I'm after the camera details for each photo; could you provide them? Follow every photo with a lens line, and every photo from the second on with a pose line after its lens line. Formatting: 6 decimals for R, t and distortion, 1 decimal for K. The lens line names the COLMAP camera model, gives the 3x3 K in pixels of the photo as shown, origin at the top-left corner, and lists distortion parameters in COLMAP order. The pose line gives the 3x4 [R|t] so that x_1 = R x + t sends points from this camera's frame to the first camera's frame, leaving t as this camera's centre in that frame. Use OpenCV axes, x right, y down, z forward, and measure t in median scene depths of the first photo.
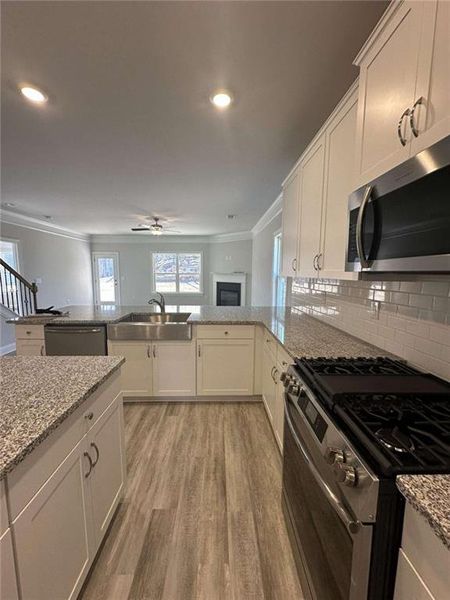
lens RADIAL K [[237.0, 0, 225.0], [0, 237.0, 300.0], [0, 0, 1]] dist [0.001528, 0.000178]
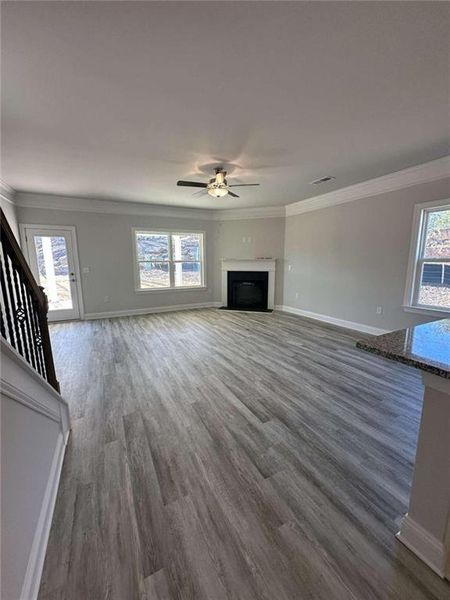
lens RADIAL K [[237.0, 0, 225.0], [0, 237.0, 300.0], [0, 0, 1]] dist [0.001528, 0.000178]
pose [[0.906573, -0.079591, 0.414477, -0.371915], [0.060457, 0.996419, 0.059103, -0.027641], [-0.417697, -0.028523, 0.908138, 0.290819]]
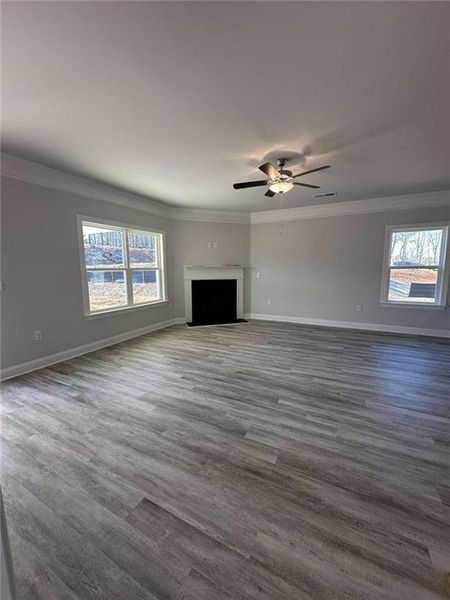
lens RADIAL K [[237.0, 0, 225.0], [0, 237.0, 300.0], [0, 0, 1]] dist [0.001528, 0.000178]
pose [[0.499401, -0.124950, 0.857314, -0.561899], [0.110994, 0.990618, 0.079722, -0.063751], [-0.859232, 0.055344, 0.508584, 0.582330]]
